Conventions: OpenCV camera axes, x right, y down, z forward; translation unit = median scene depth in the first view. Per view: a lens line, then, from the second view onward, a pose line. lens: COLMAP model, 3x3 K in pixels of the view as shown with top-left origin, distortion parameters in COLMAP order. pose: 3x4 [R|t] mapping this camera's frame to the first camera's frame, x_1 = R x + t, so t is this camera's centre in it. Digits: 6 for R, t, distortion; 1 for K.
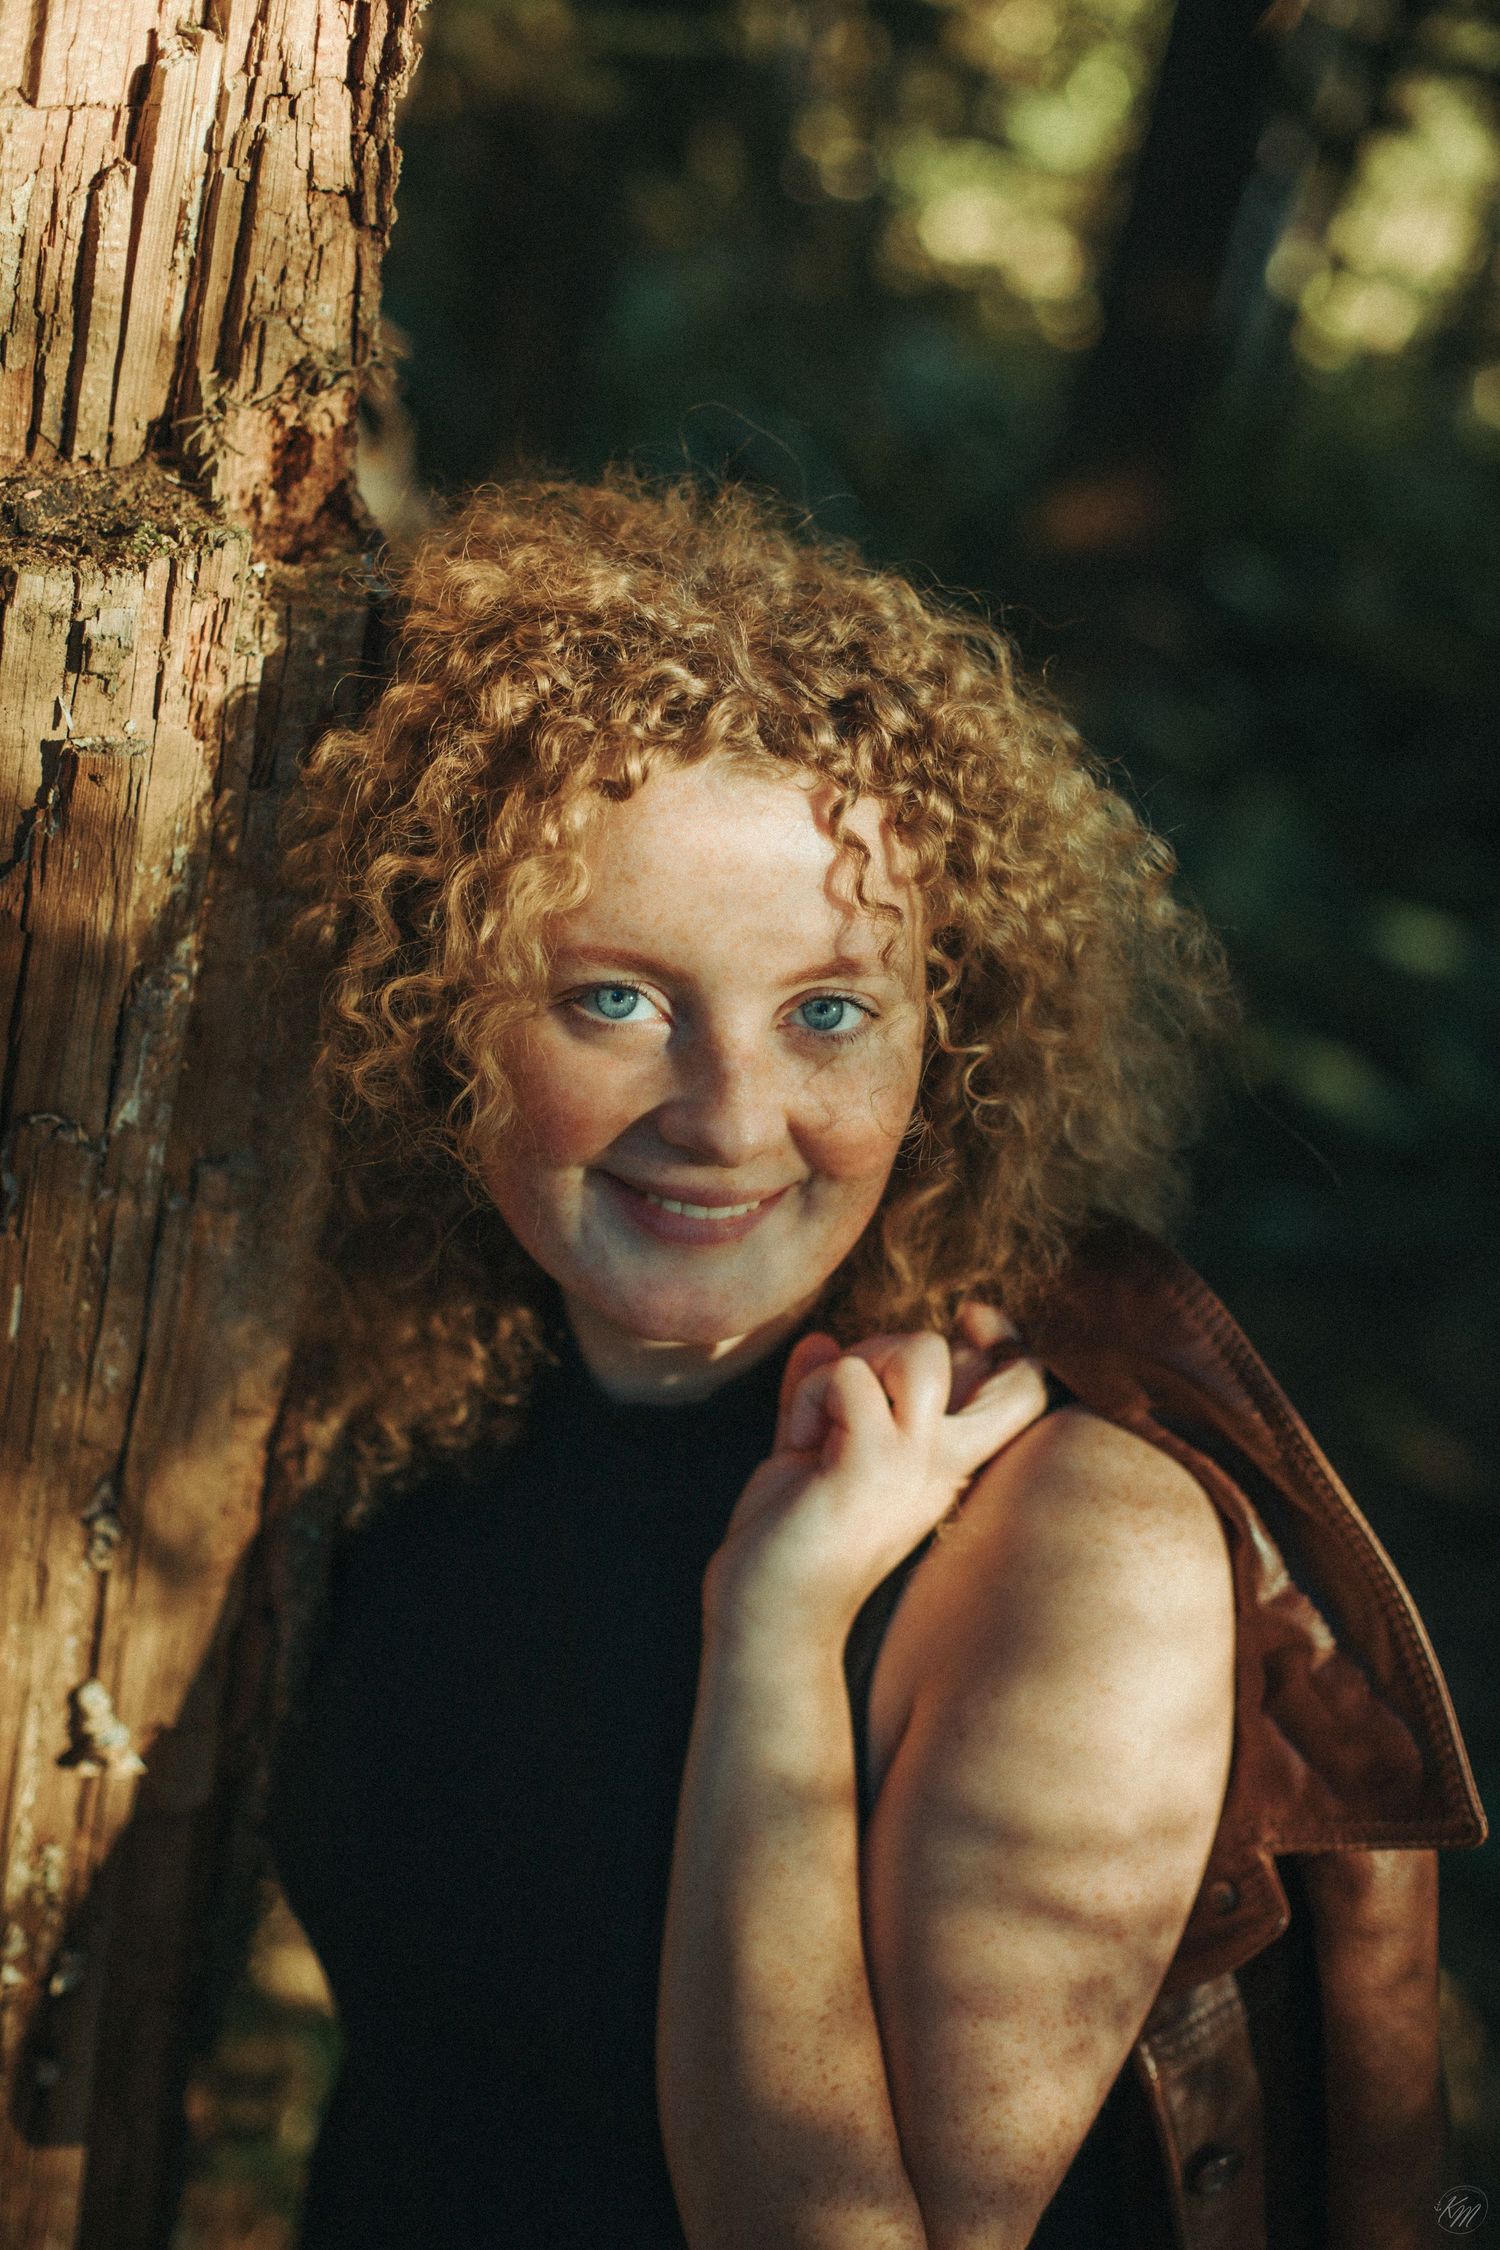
lens RADIAL K [[3422.6, 0, 750.0], [0, 3422.6, 1125.0], [0, 0, 1]] dist [-0.132993, -0.035107]
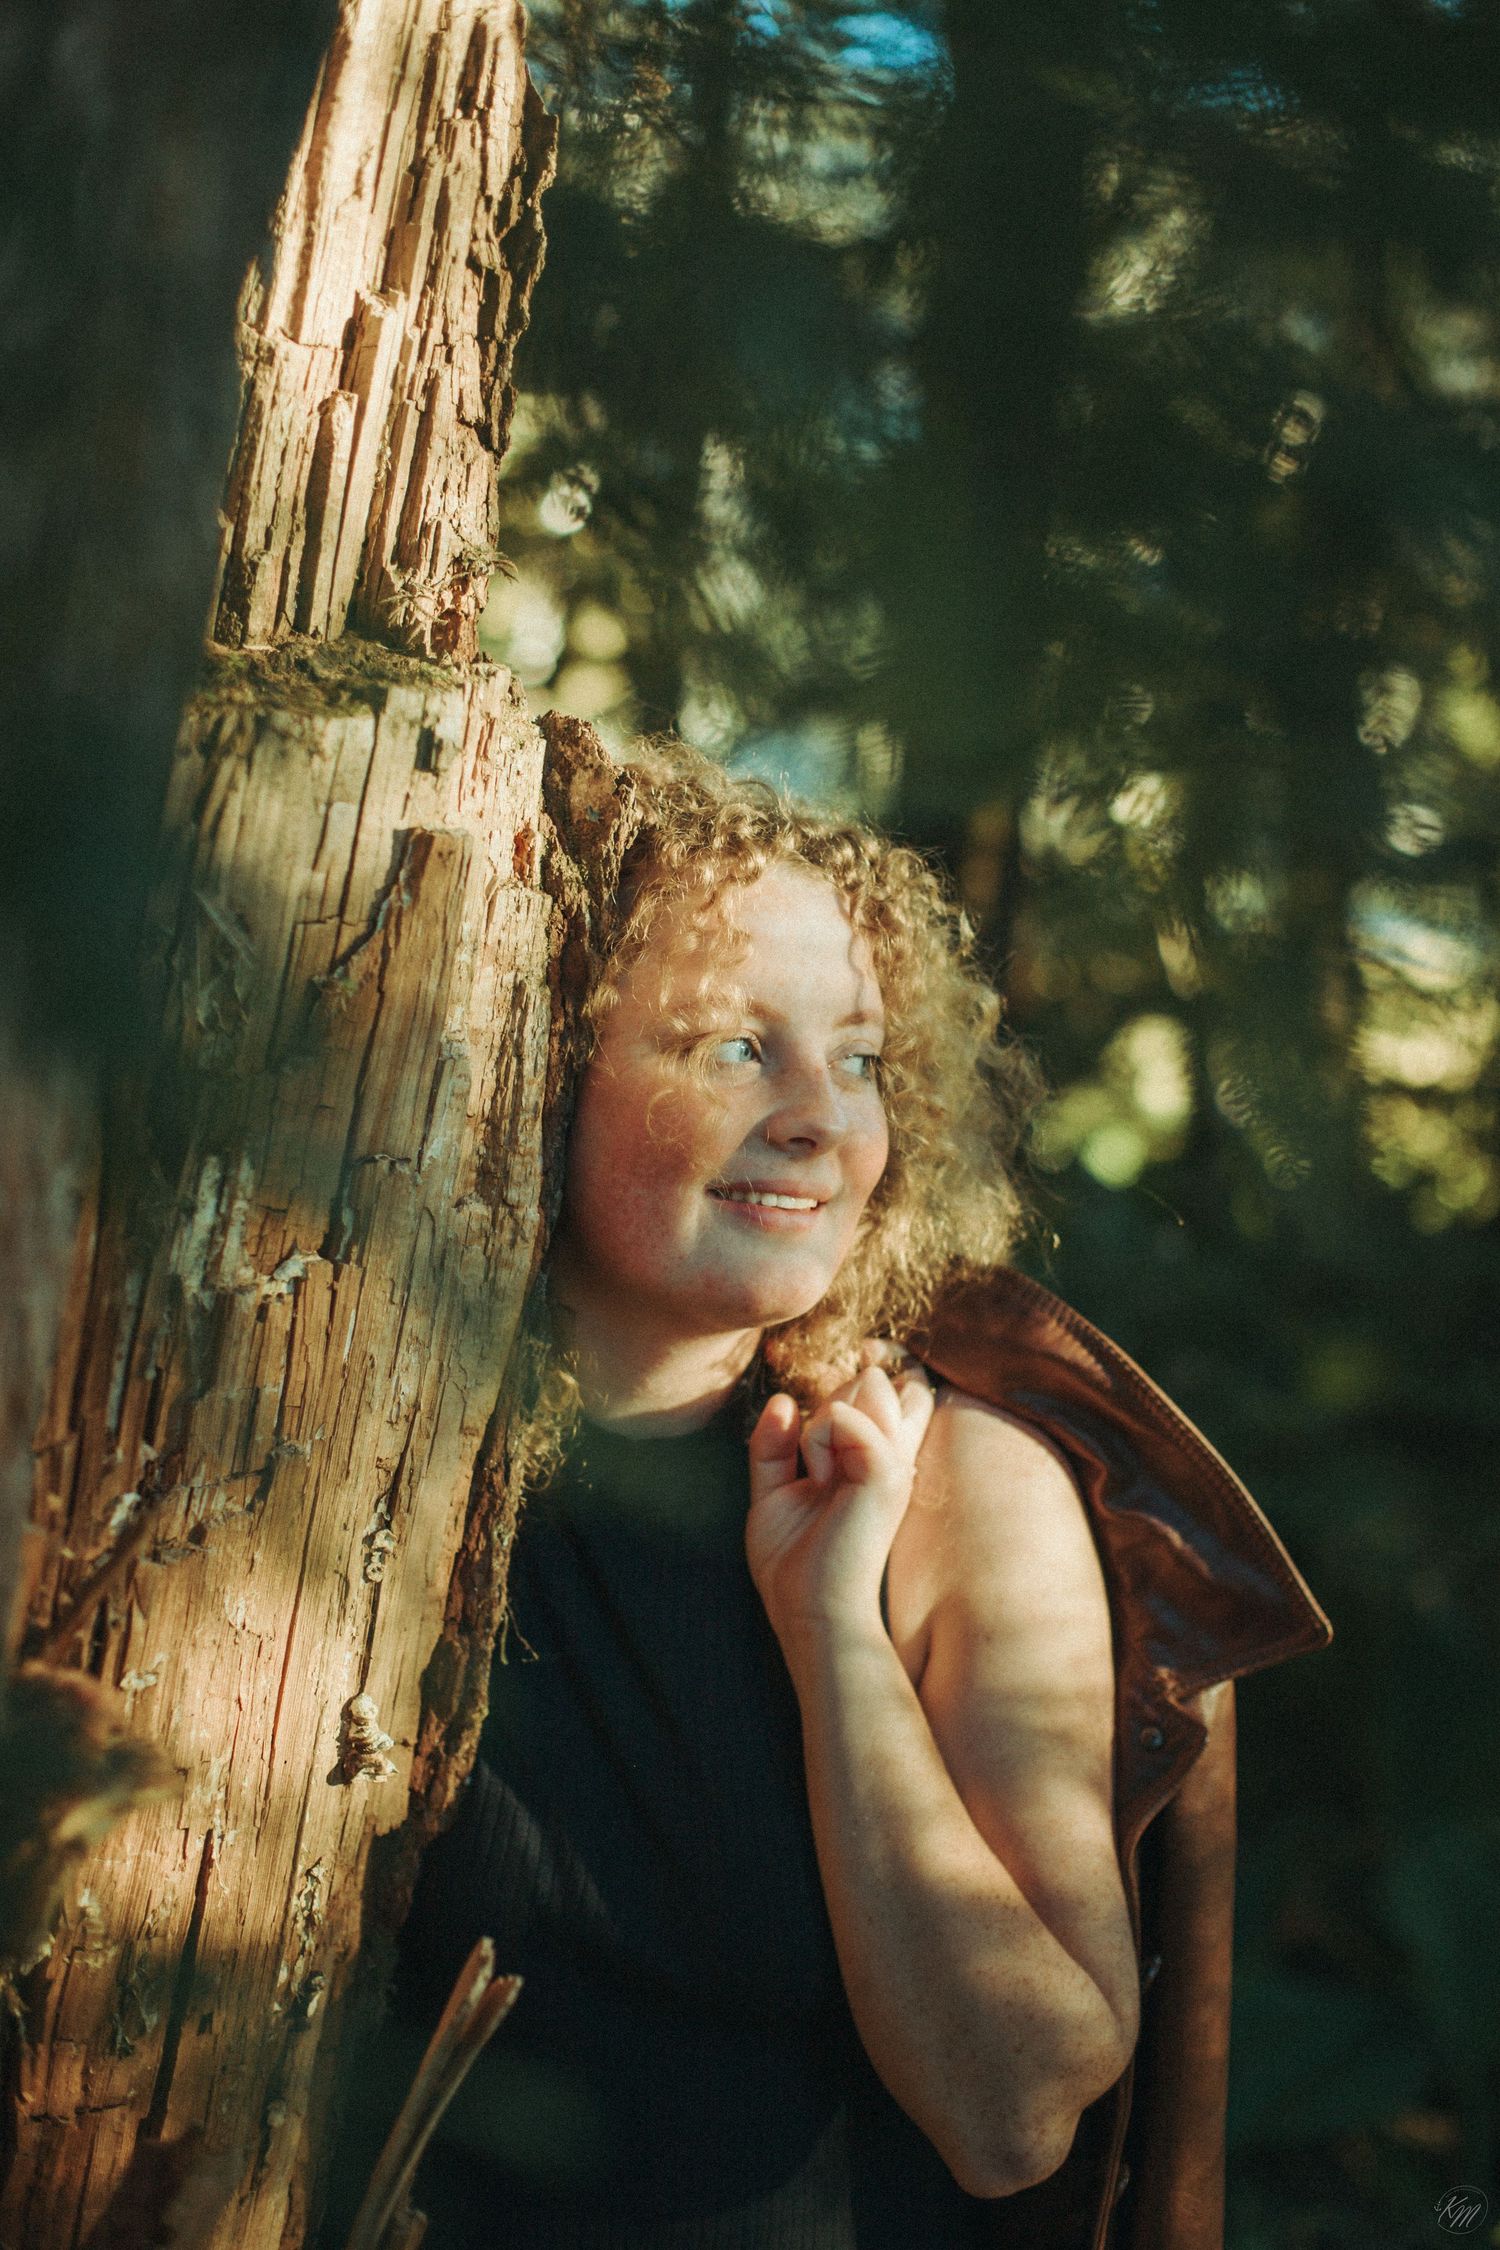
lens RADIAL K [[3422.6, 0, 750.0], [0, 3422.6, 1125.0], [0, 0, 1]] dist [-0.132993, -0.035107]
pose [[0.893186, -0.102120, 0.437938, -0.621693], [0.182664, 0.972301, -0.145823, 0.187775], [-0.410916, 0.210242, 0.887100, -0.122670]]
